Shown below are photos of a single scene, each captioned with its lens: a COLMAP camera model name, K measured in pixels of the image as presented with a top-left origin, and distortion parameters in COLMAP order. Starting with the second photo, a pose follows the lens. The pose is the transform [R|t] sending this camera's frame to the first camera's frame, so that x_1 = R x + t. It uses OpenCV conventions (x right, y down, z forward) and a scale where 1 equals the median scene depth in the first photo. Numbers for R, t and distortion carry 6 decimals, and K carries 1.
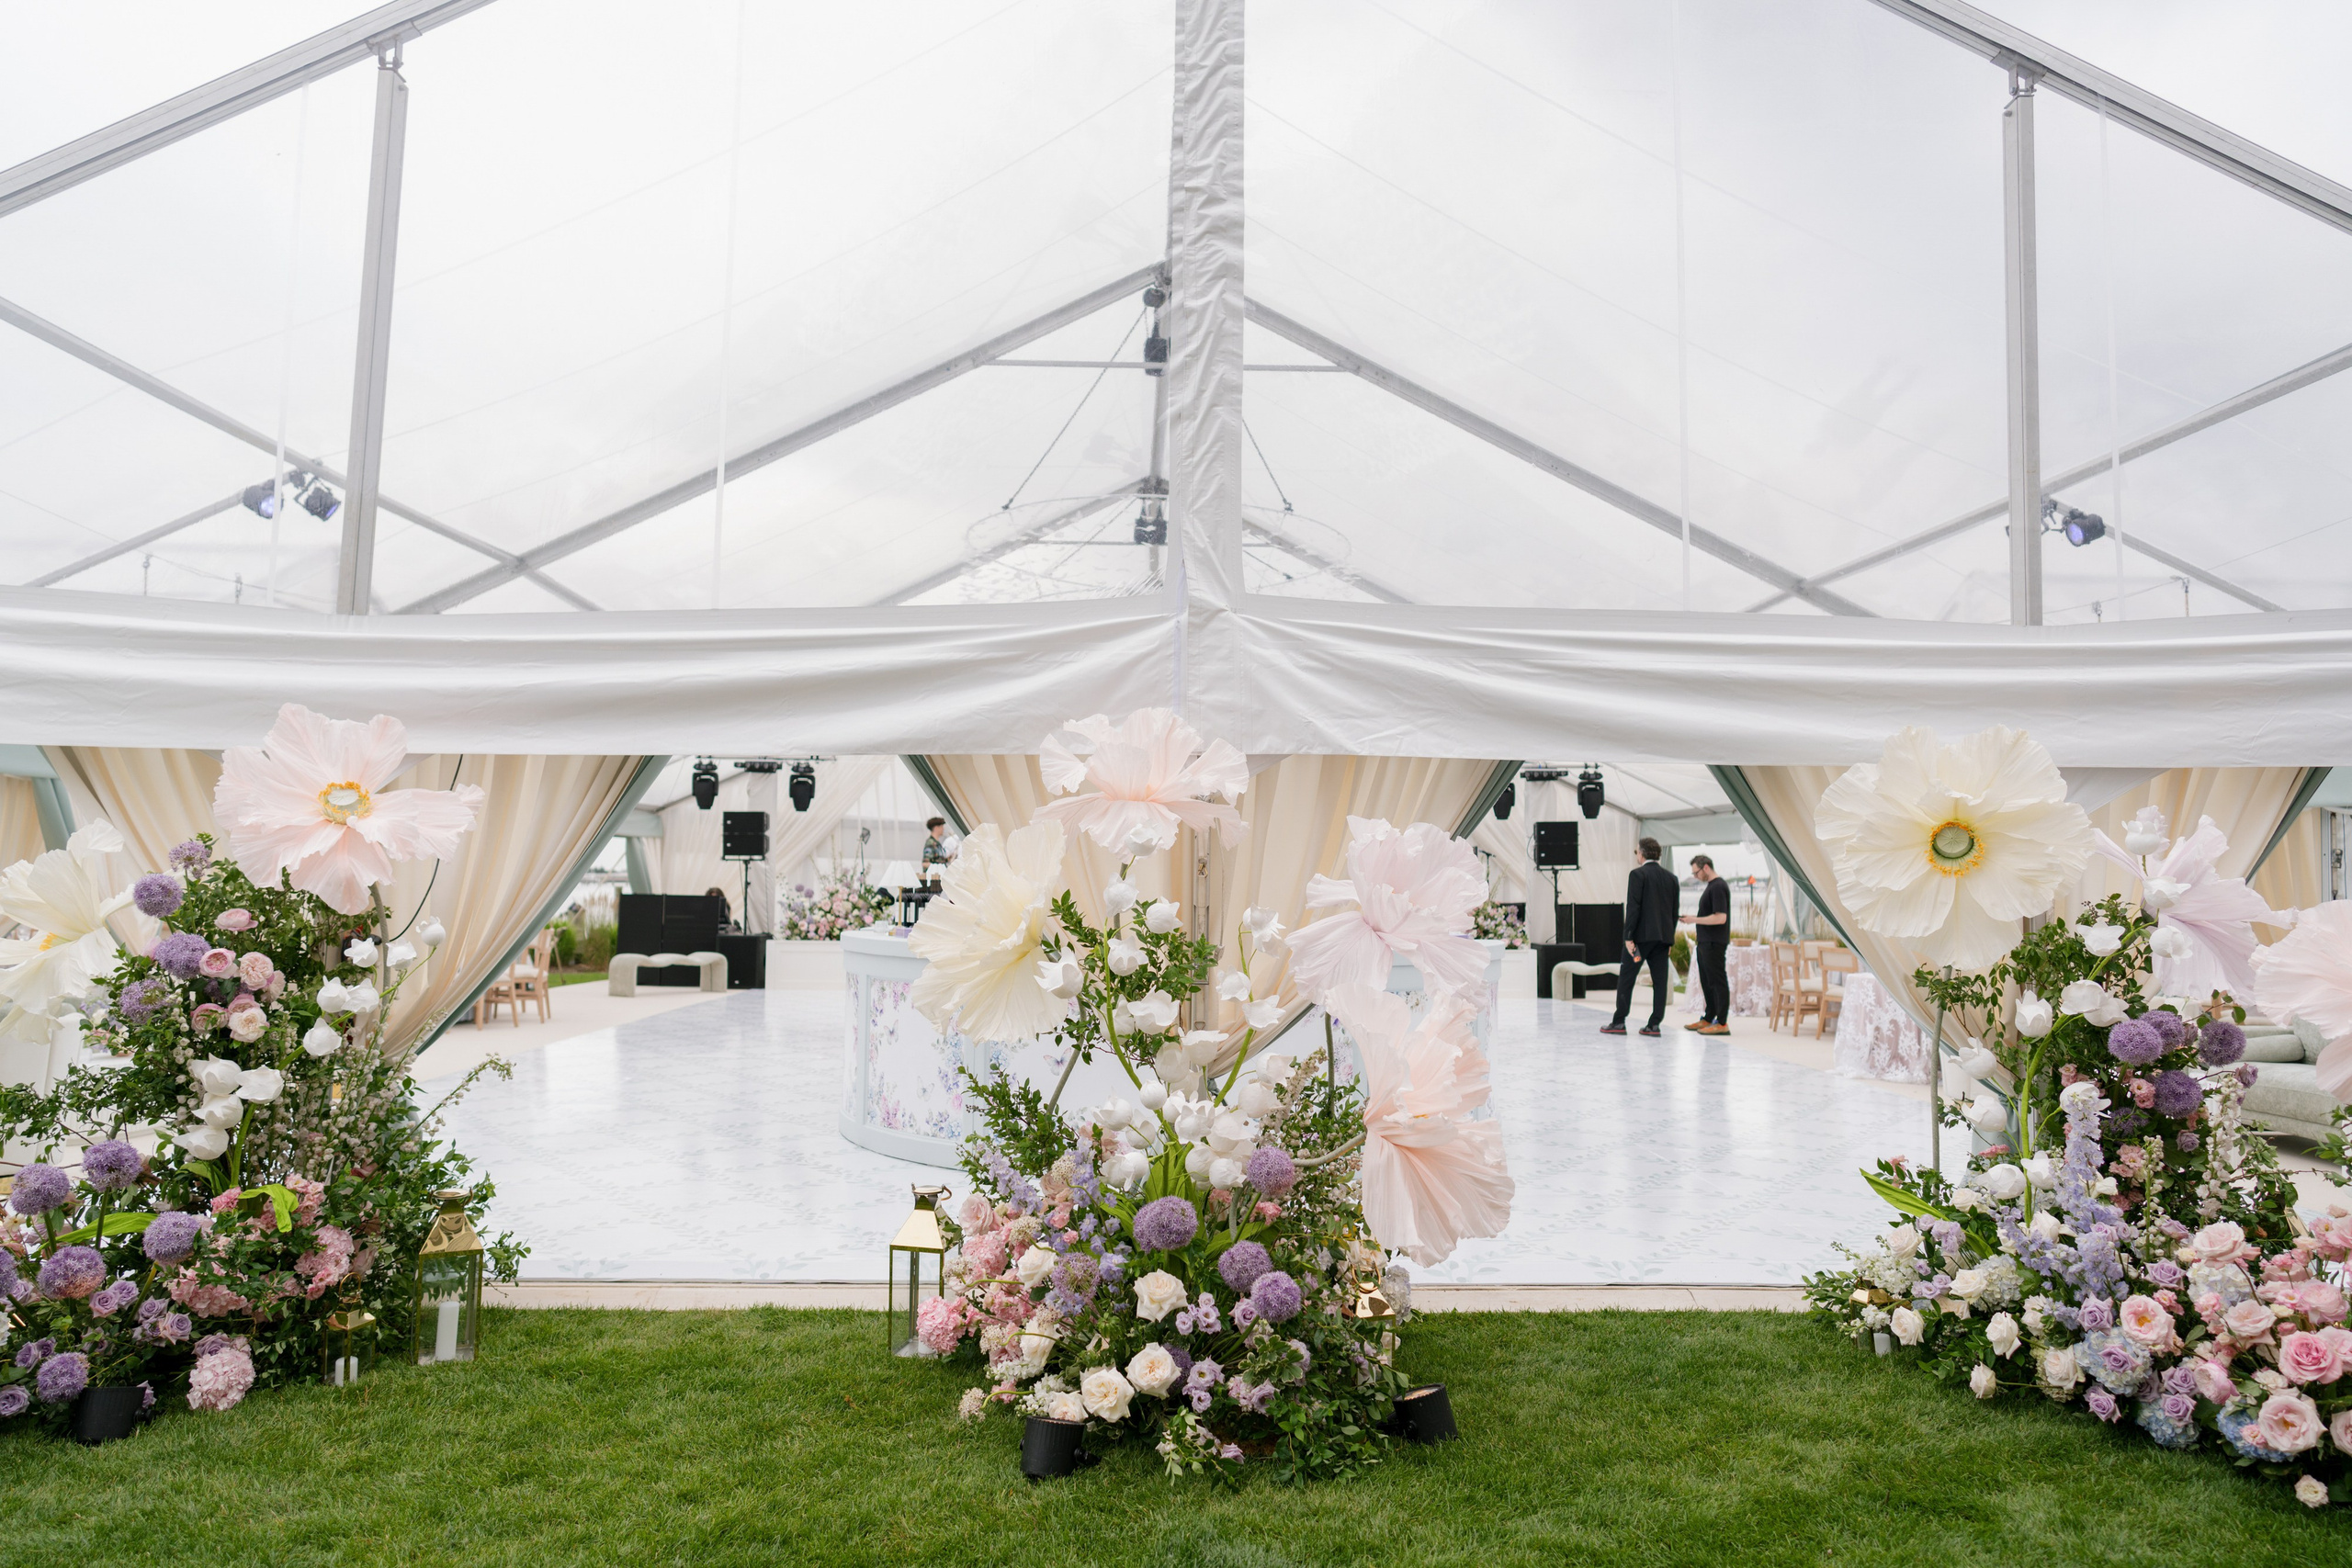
lens RADIAL K [[1580.5, 0, 1169.3], [0, 1580.5, 781.8], [0, 0, 1]] dist [0.010568, -0.003415]
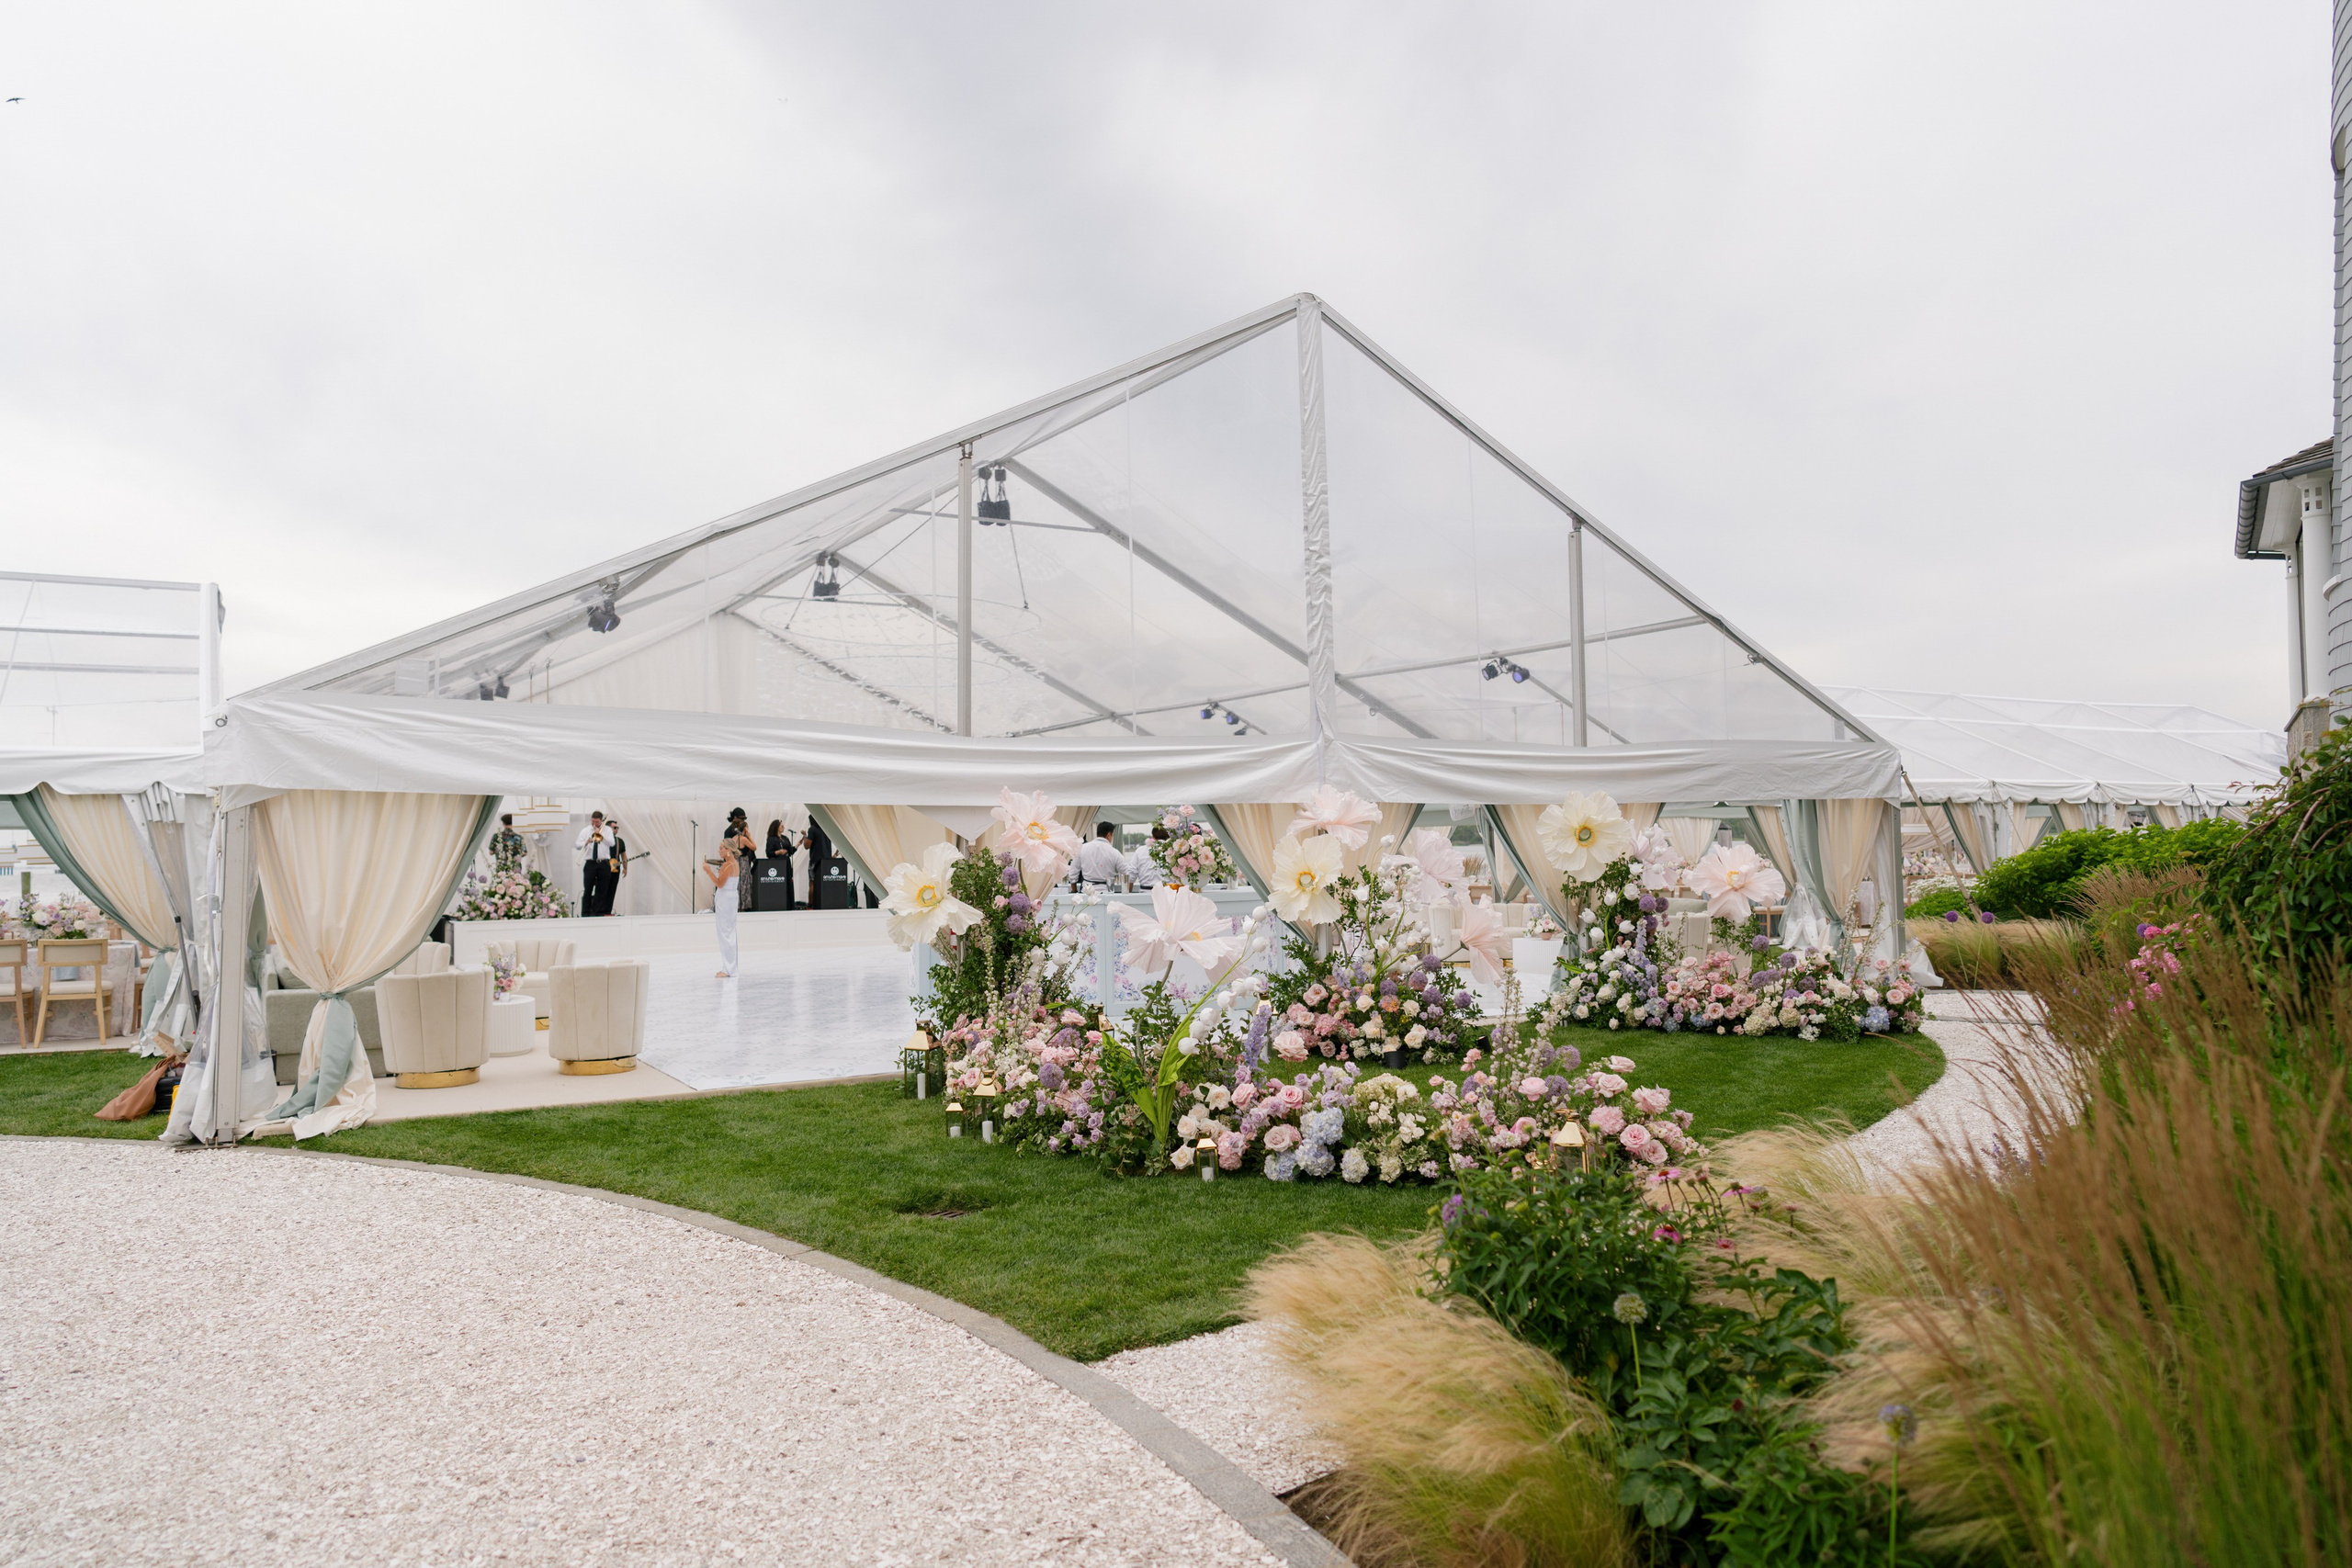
lens RADIAL K [[1580.5, 0, 1181.8], [0, 1580.5, 784.9], [0, 0, 1]] dist [0.010568, -0.003415]
pose [[0.864287, -0.007713, 0.502941, -1.410234], [-0.004304, 0.999732, 0.022728, -0.100923], [-0.502981, -0.021808, 0.864022, -0.944700]]
